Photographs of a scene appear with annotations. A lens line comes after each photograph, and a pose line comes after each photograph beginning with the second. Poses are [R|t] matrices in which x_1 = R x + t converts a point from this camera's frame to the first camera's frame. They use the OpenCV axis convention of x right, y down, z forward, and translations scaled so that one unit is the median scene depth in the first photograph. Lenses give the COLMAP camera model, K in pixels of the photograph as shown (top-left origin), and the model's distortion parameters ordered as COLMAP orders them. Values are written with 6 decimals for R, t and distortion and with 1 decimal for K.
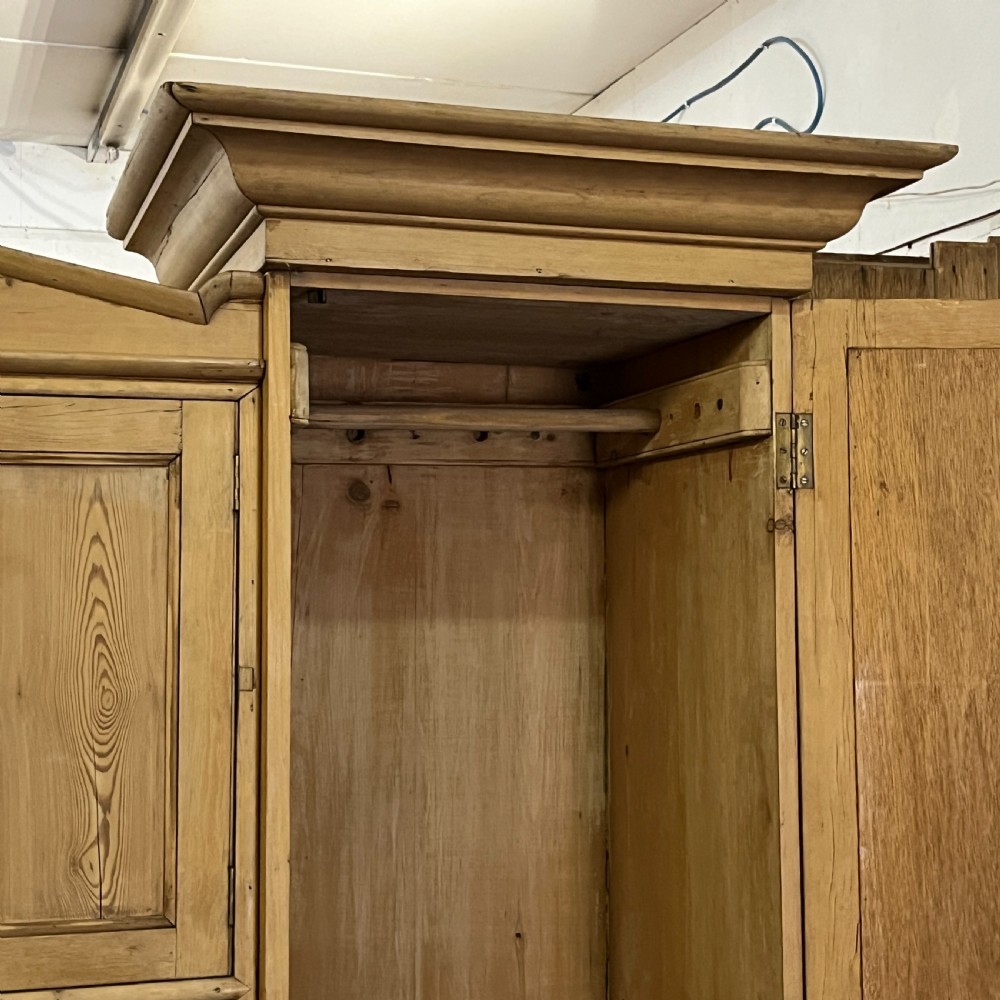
lens RADIAL K [[1816.2, 0, 502.9], [0, 1816.2, 501.1], [0, 0, 1]] dist [0.088793, 0.000000]
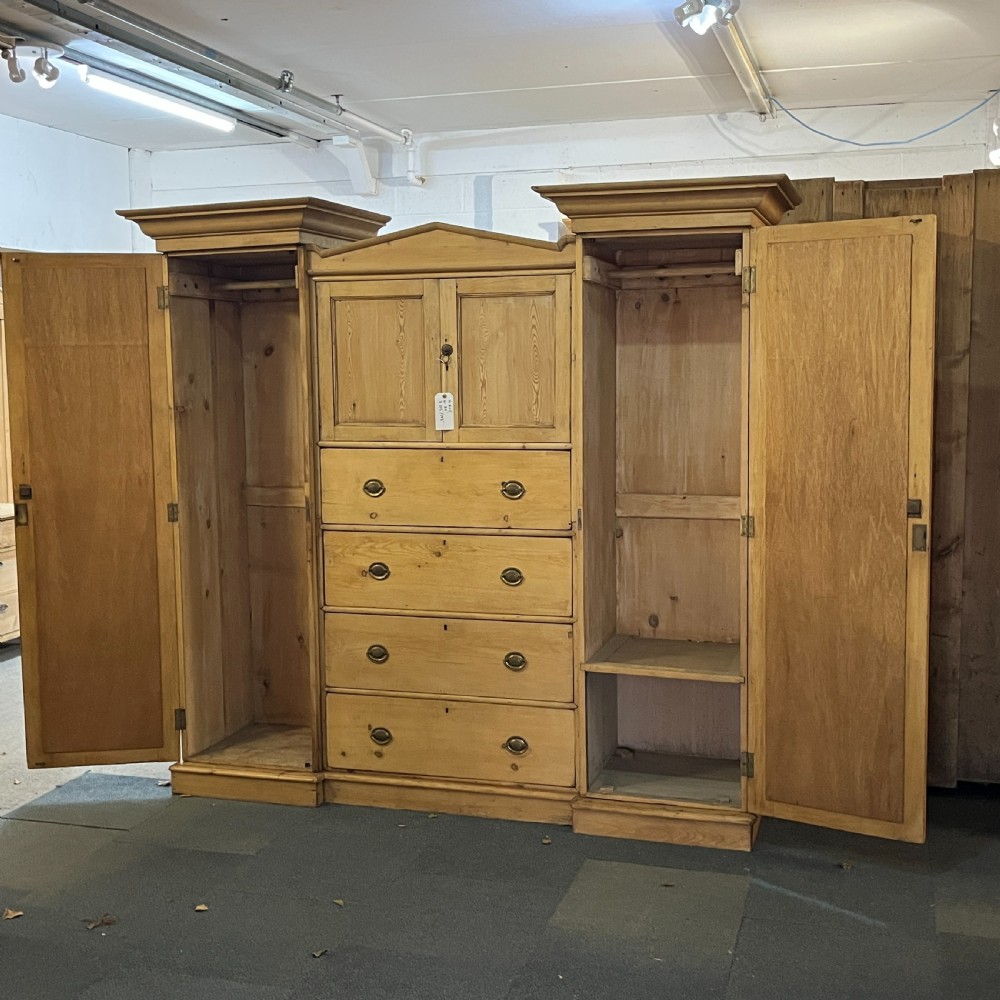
lens RADIAL K [[1294.7, 0, 492.5], [0, 1294.7, 512.9], [0, 0, 1]] dist [0.052364, 0.000000]
pose [[0.826008, 0.056843, -0.560784, 1.028436], [0.035095, 0.987785, 0.151818, 0.010925], [0.562564, -0.145084, 0.813924, -1.019620]]
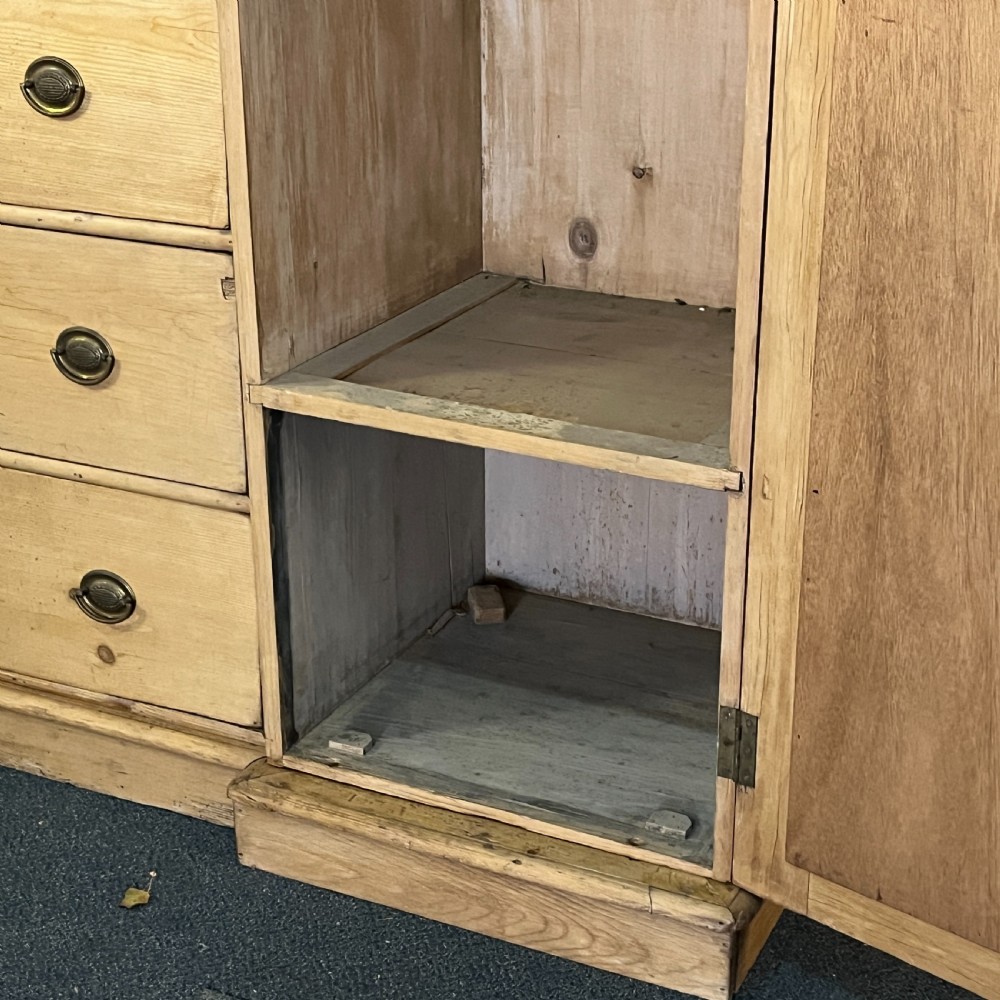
lens RADIAL K [[1816.2, 0, 490.1], [0, 1816.2, 510.1], [0, 0, 1]] dist [0.088793, 0.000000]
pose [[0.731503, 0.260137, -0.630263, 0.639963], [0.031994, 0.910246, 0.412831, 0.279565], [0.681087, -0.322152, 0.657525, 0.296148]]
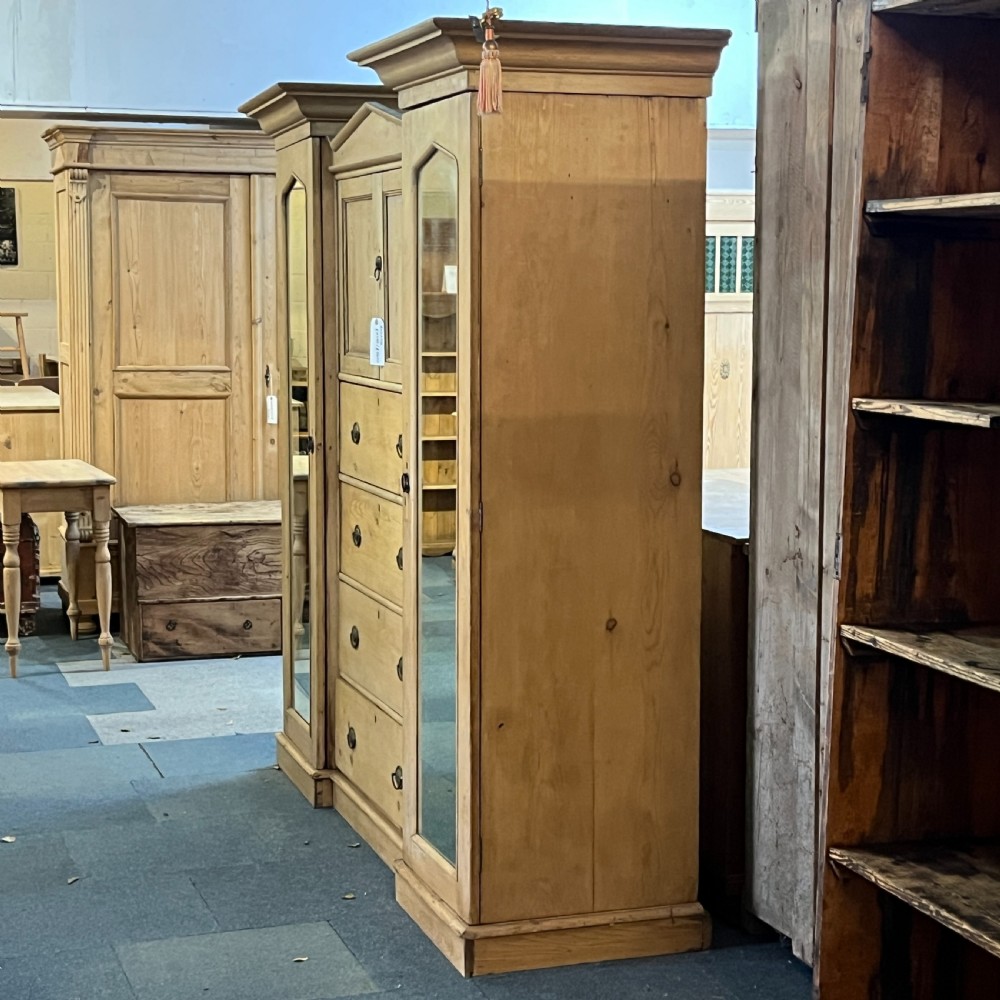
lens RADIAL K [[1983.8, 0, 519.3], [0, 1983.8, 520.9], [0, 0, 1]] dist [0.127897, 0.000000]
pose [[0.031254, 0.121416, -0.992110, 2.494711], [0.045161, 0.991409, 0.122753, 0.096412], [0.998491, -0.048642, 0.025502, 0.971777]]
